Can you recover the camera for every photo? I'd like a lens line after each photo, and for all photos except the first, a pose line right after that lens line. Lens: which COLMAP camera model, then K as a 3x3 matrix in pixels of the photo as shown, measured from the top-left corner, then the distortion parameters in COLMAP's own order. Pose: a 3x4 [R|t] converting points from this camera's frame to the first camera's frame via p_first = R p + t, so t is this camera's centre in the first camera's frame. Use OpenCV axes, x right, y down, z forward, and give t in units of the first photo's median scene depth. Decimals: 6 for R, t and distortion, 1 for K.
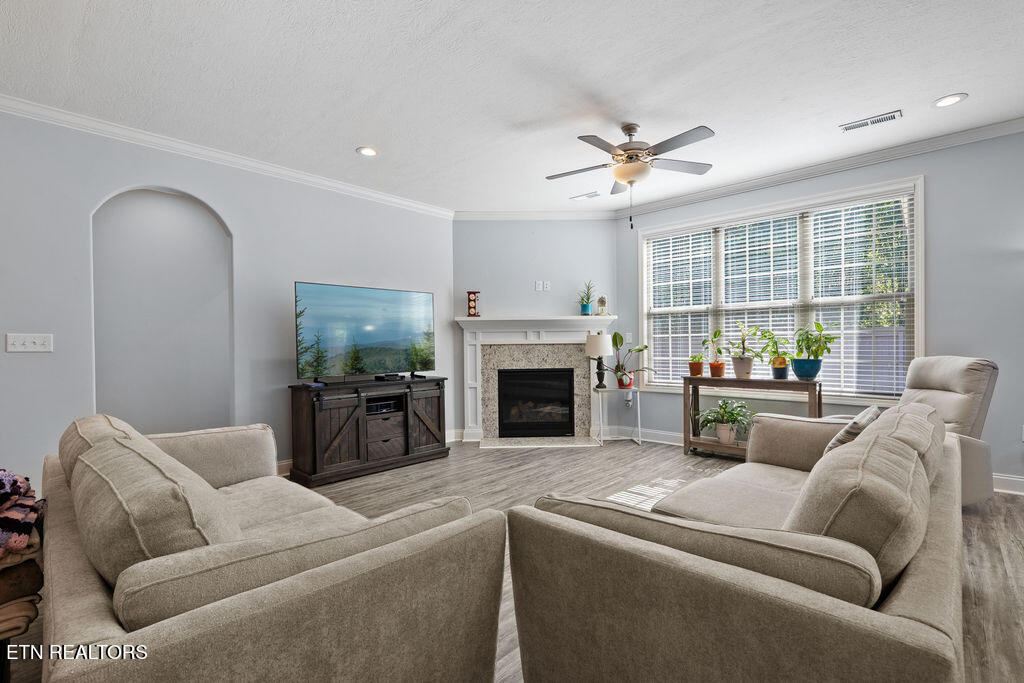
lens RADIAL K [[467.2, 0, 510.1], [0, 467.2, 344.8], [0, 0, 1]] dist [-0.003805, -0.000521]
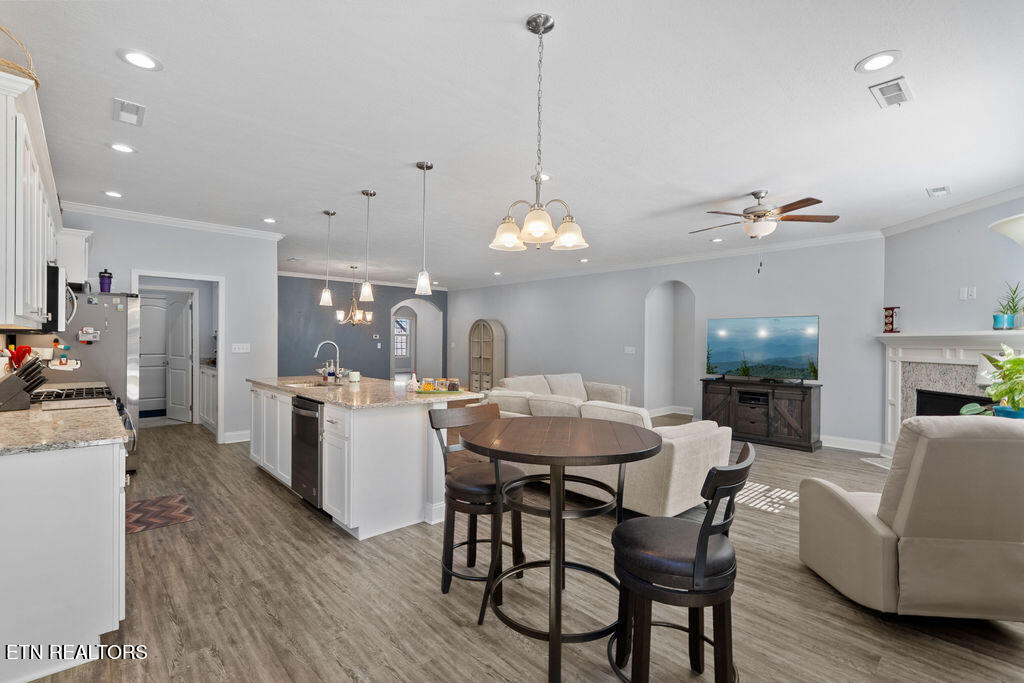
lens RADIAL K [[470.0, 0, 506.9], [0, 470.0, 345.9], [0, 0, 1]] dist [-0.013465, -0.000034]
pose [[-0.082117, 0.017846, -0.996463, 1.139987], [-0.006020, 0.999813, 0.018402, -0.053014], [0.996605, 0.007510, -0.081994, 0.315032]]
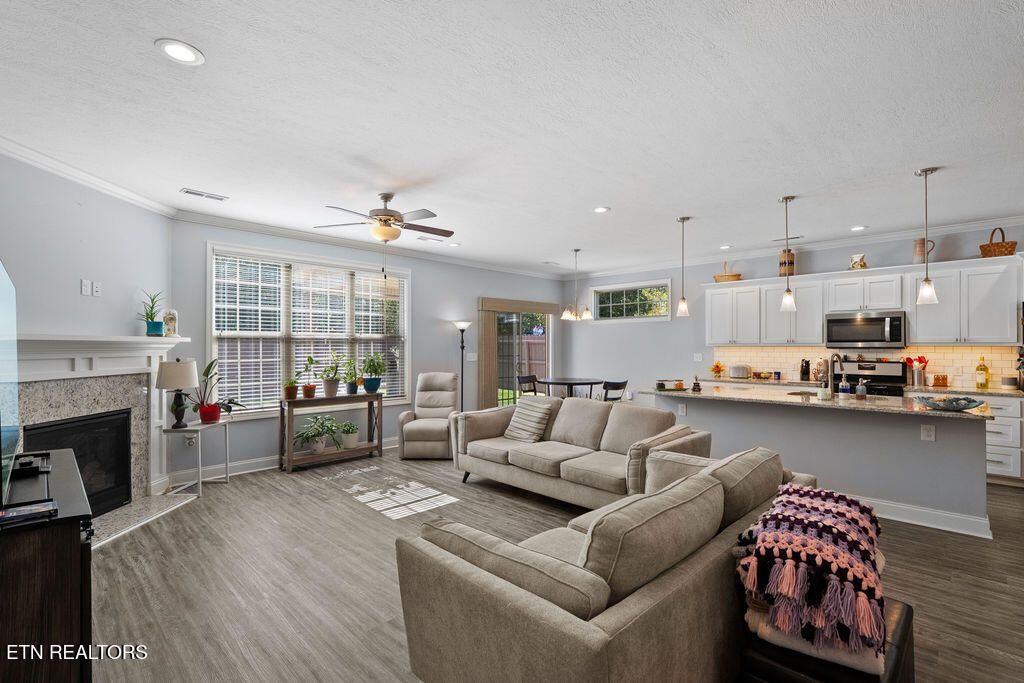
lens RADIAL K [[467.2, 0, 510.1], [0, 467.2, 344.8], [0, 0, 1]] dist [-0.003805, -0.000521]
pose [[0.020439, 0.012162, 0.999717, -0.682152], [0.000188, 0.999926, -0.012168, -0.046285], [-0.999791, 0.000437, 0.020435, 0.474155]]
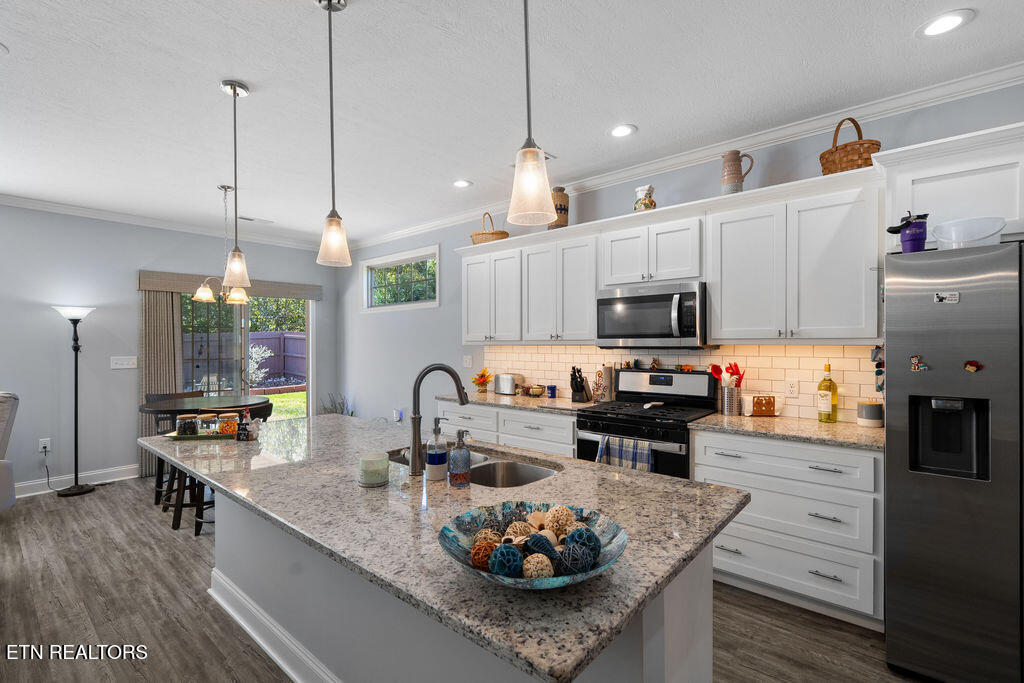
lens RADIAL K [[470.0, 0, 506.9], [0, 470.0, 345.9], [0, 0, 1]] dist [-0.013465, -0.000034]
pose [[-0.035964, 0.003335, 0.999348, -0.155198], [0.003887, 0.999987, -0.003198, -0.054034], [-0.999346, 0.003769, -0.035977, -0.172567]]
